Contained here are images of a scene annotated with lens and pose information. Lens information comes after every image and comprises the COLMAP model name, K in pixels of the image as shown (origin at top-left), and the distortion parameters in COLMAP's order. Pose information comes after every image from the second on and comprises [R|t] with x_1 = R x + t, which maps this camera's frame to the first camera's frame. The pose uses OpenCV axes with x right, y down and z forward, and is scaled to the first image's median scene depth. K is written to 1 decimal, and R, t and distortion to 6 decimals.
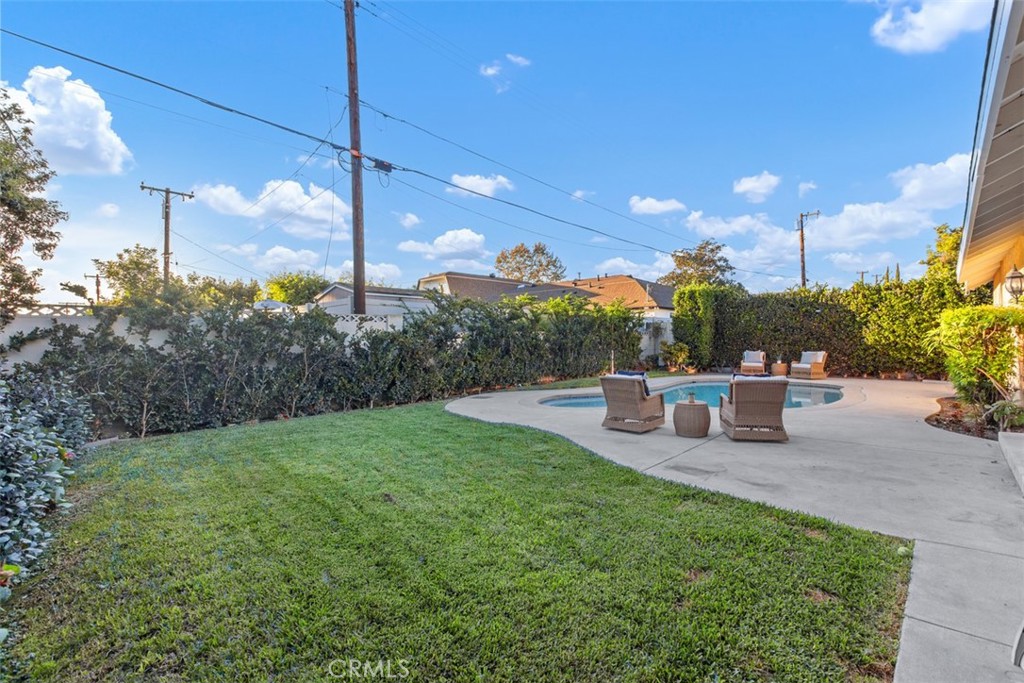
lens RADIAL K [[457.0, 0, 512.0], [0, 457.0, 341.5], [0, 0, 1]] dist [-0.000887, -0.000415]
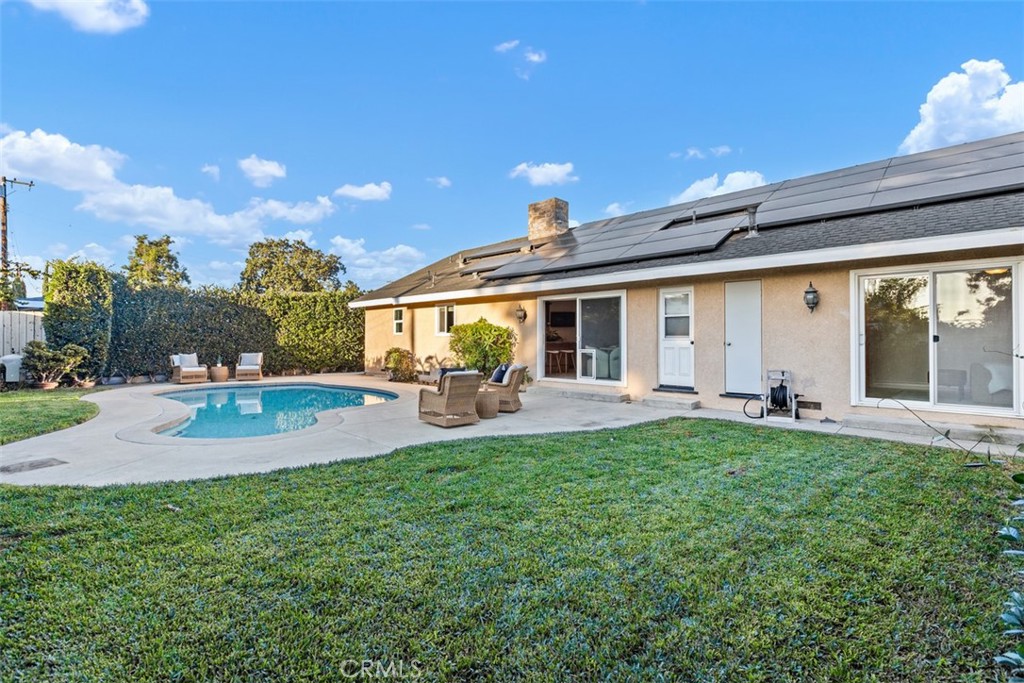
lens RADIAL K [[464.4, 0, 507.7], [0, 464.4, 359.0], [0, 0, 1]] dist [-0.001126, -0.000347]
pose [[0.026173, -0.026117, 0.999316, -0.359016], [-0.002930, 0.999652, 0.026203, 0.005996], [-0.999653, -0.003614, 0.026087, 0.401288]]
